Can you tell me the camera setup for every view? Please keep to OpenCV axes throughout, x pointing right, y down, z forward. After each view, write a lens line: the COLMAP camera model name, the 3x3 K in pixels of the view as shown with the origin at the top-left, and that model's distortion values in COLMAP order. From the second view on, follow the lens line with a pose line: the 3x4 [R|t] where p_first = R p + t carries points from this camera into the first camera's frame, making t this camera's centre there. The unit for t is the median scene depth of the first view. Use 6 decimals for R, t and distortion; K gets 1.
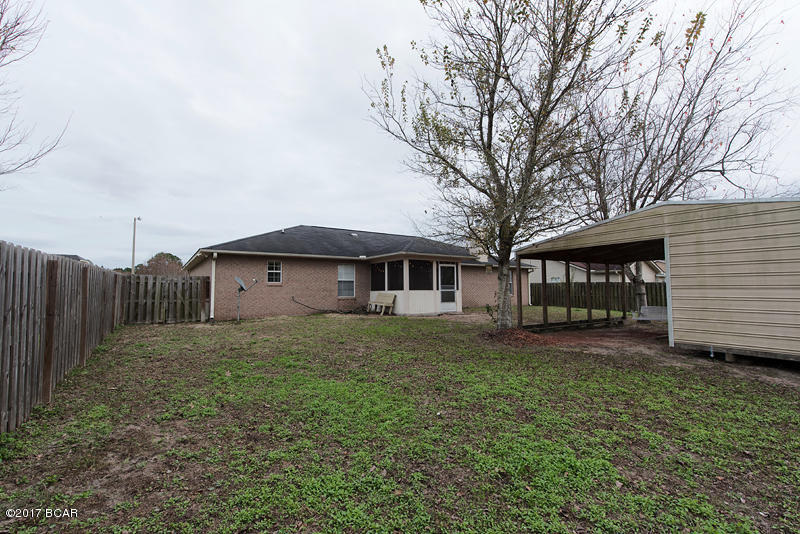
lens RADIAL K [[346.3, 0, 397.4], [0, 346.3, 267.1], [0, 0, 1]] dist [0.017413, -0.007572]
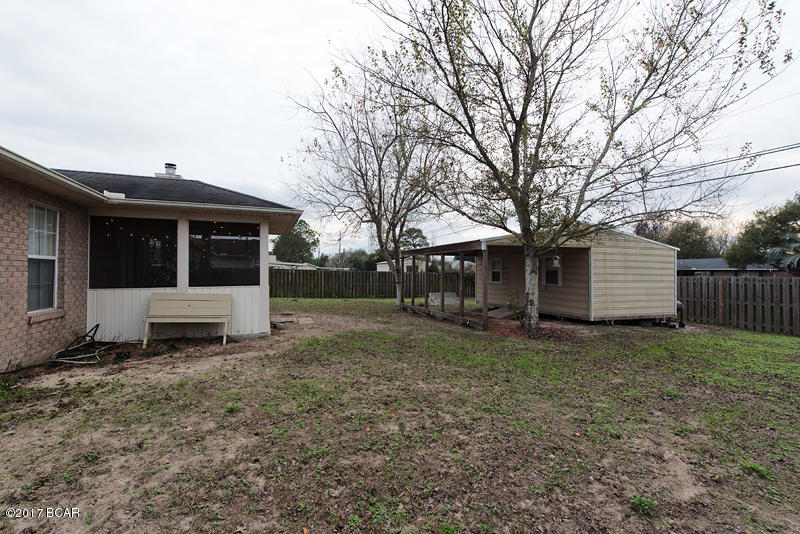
lens RADIAL K [[346.3, 0, 397.4], [0, 346.3, 267.1], [0, 0, 1]] dist [0.017413, -0.007572]
pose [[0.235602, 0.036937, 0.971147, -0.380691], [-0.059883, 0.997930, -0.023428, 0.037064], [-0.970003, -0.052636, 0.237326, 0.651702]]
